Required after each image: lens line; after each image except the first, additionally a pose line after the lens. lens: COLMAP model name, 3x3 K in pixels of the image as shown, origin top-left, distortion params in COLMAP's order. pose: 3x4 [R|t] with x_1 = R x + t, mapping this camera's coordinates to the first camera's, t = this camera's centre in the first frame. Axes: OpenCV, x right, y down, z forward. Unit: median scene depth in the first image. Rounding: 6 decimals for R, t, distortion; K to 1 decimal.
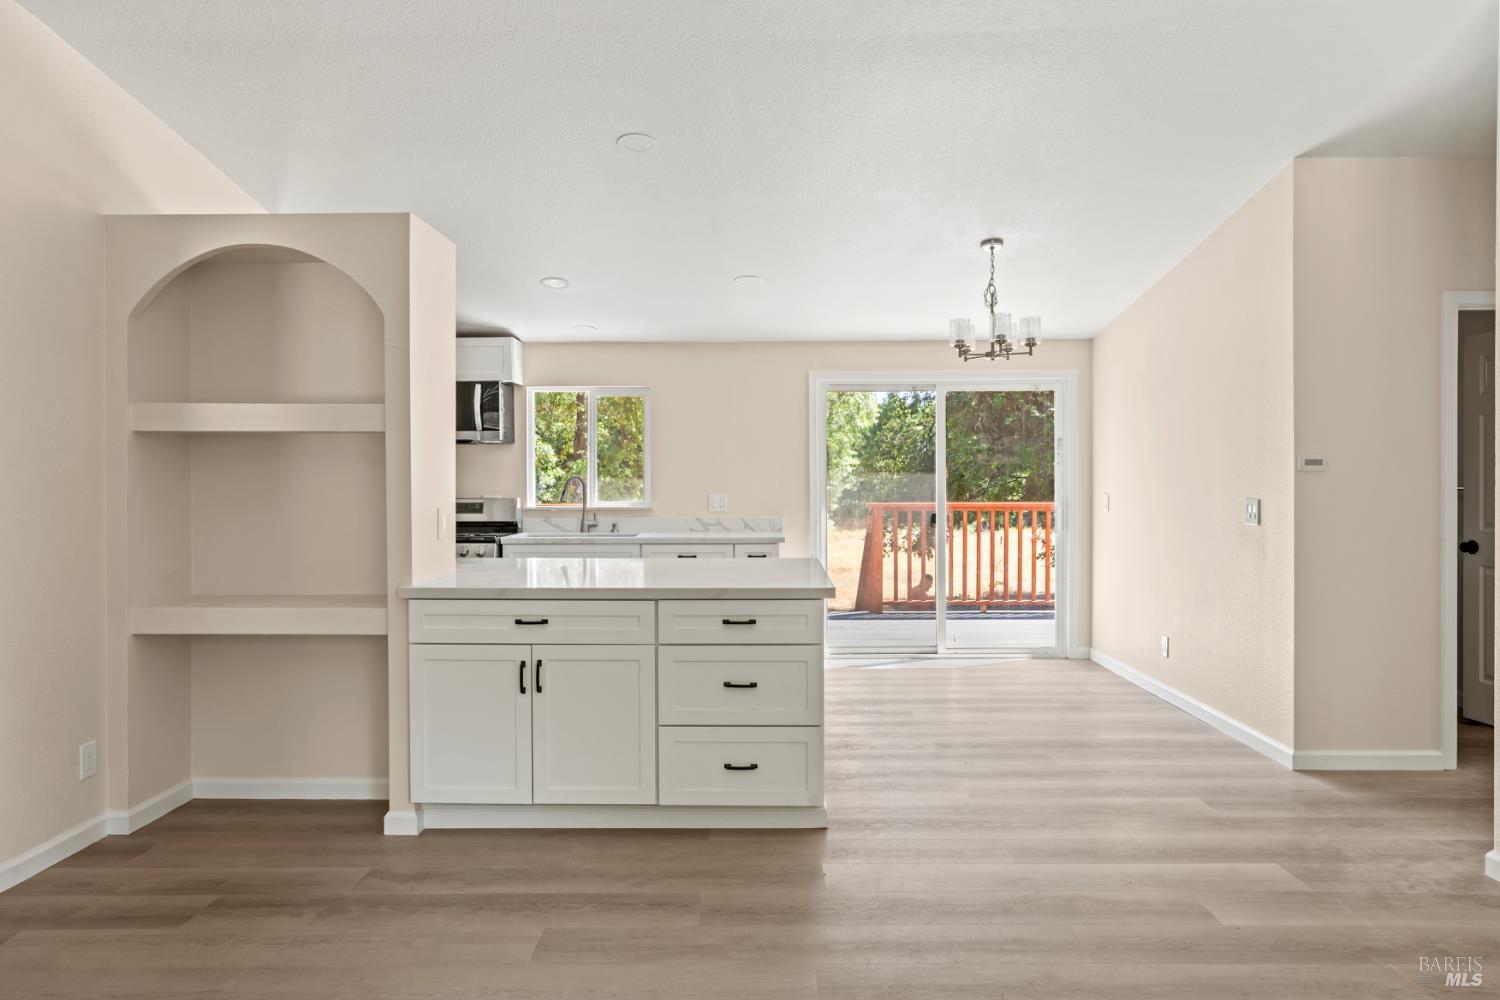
lens RADIAL K [[1007.0, 0, 750.0], [0, 1007.0, 500.0], [0, 0, 1]] dist [-0.019330, 0.031126]
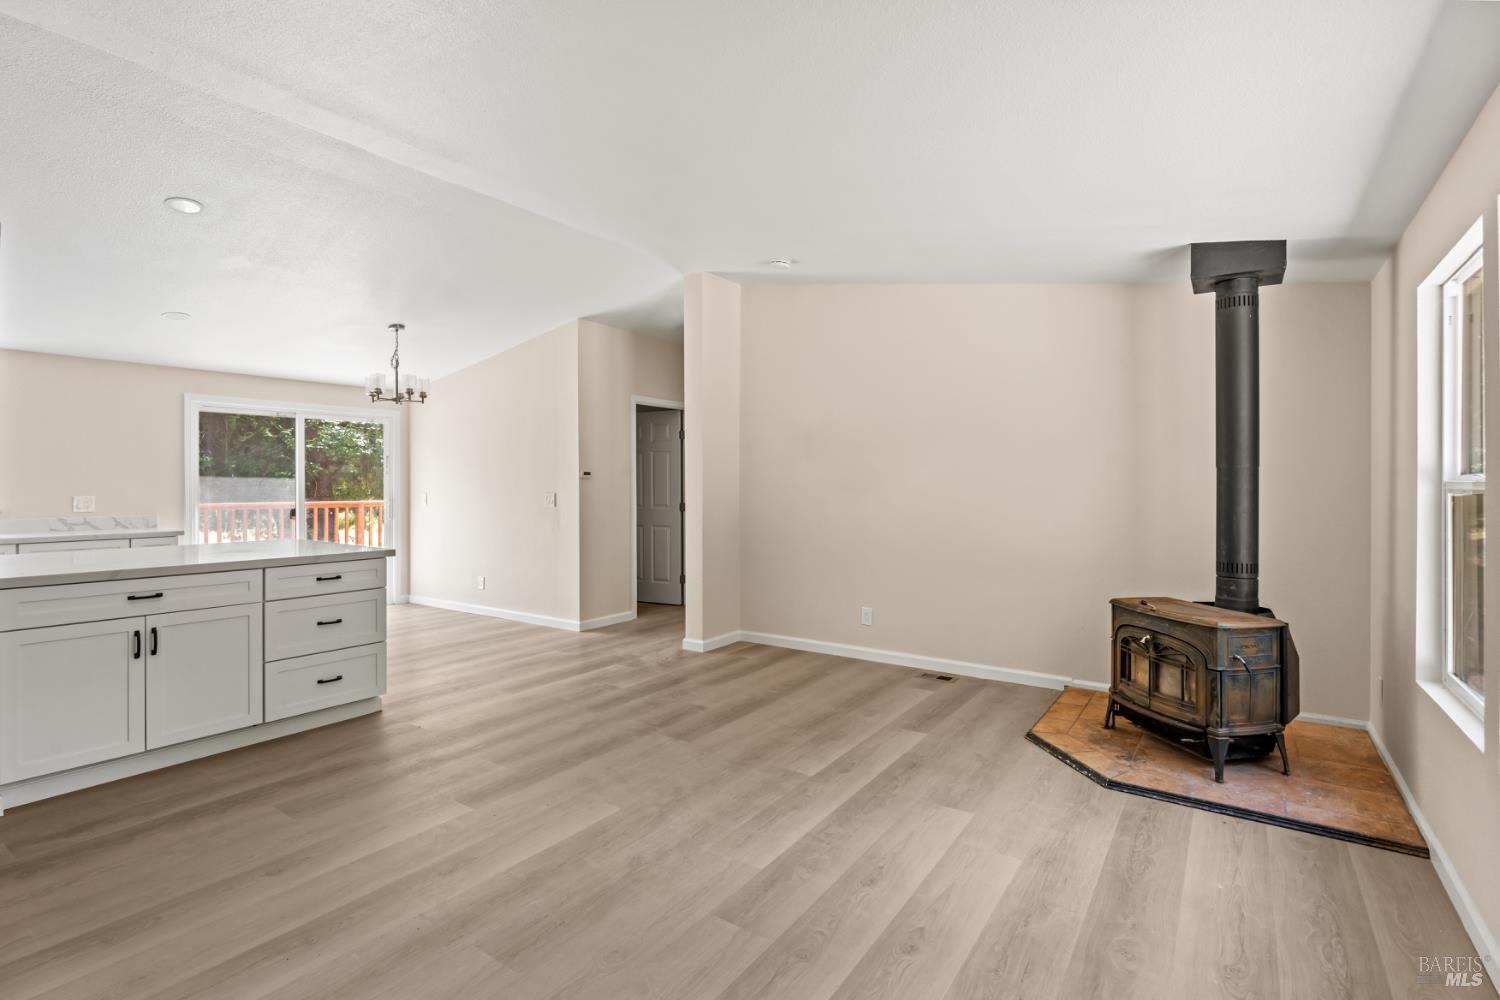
lens RADIAL K [[731.6, 0, 750.0], [0, 731.6, 500.0], [0, 0, 1]] dist [-0.001163, -0.000539]
pose [[0.552470, -0.013521, 0.833423, -0.524838], [0.018382, 0.999823, 0.004035, 0.015942], [-0.833330, 0.013091, 0.552620, -0.072797]]
